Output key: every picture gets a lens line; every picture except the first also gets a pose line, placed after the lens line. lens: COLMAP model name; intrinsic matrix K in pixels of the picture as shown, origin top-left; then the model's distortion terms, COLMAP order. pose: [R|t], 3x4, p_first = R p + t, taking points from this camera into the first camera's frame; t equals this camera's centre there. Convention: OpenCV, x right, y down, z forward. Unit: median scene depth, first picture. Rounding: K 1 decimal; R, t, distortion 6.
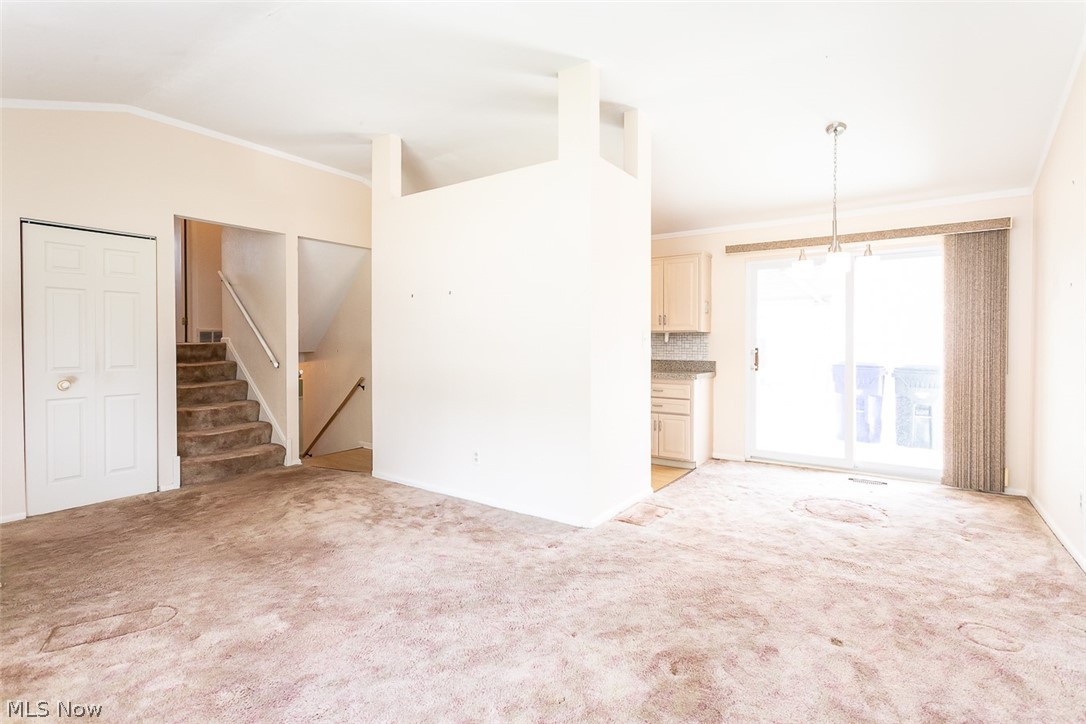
lens RADIAL K [[515.4, 0, 543.2], [0, 515.4, 347.1], [0, 0, 1]] dist [0.003916, -0.001397]
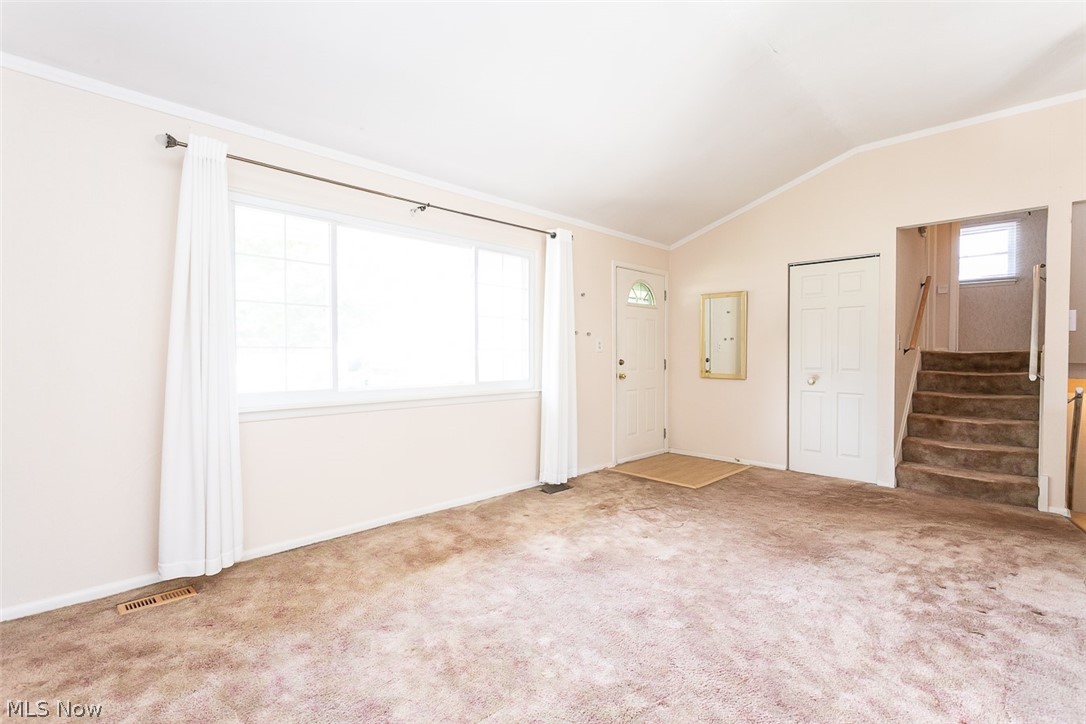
lens RADIAL K [[515.4, 0, 554.0], [0, 515.4, 365.0], [0, 0, 1]] dist [0.003916, -0.001397]
pose [[-0.158851, 0.021786, -0.987062, 0.425134], [-0.014835, 0.999591, 0.024450, 0.007724], [0.987191, 0.018527, -0.158463, 0.467342]]
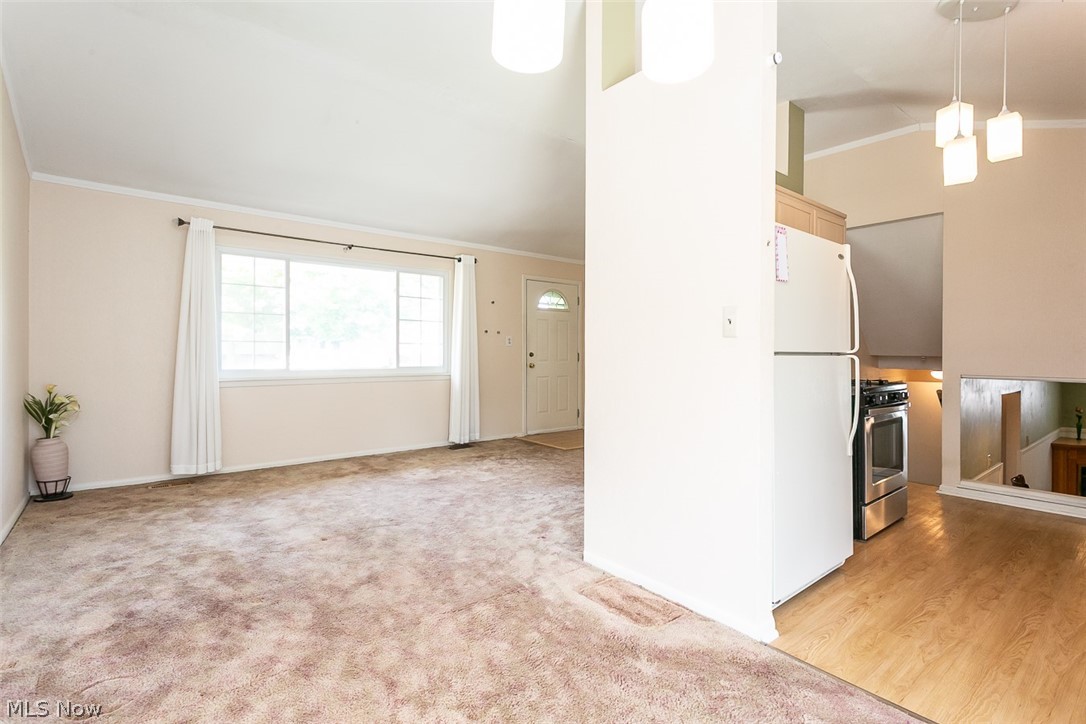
lens RADIAL K [[515.4, 0, 537.8], [0, 515.4, 357.3], [0, 0, 1]] dist [0.003916, -0.001397]
pose [[-0.264500, 0.009565, -0.964338, 0.701693], [-0.017031, 0.999749, 0.014587, 0.013937], [0.964235, 0.020282, -0.264271, 0.884674]]
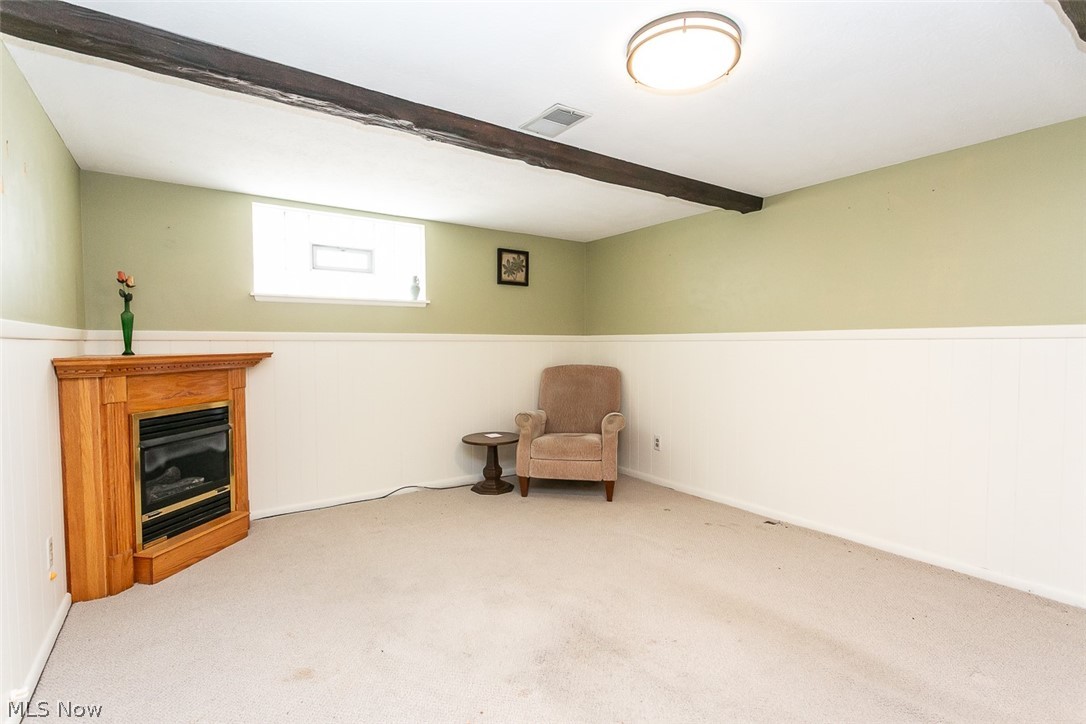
lens RADIAL K [[515.4, 0, 539.7], [0, 515.4, 362.2], [0, 0, 1]] dist [0.003916, -0.001397]
pose [[0.940529, 0.011092, -0.339531, -0.709839], [-0.002670, 0.999677, 0.025264, 0.276477], [0.339702, -0.022855, 0.940255, 1.728498]]
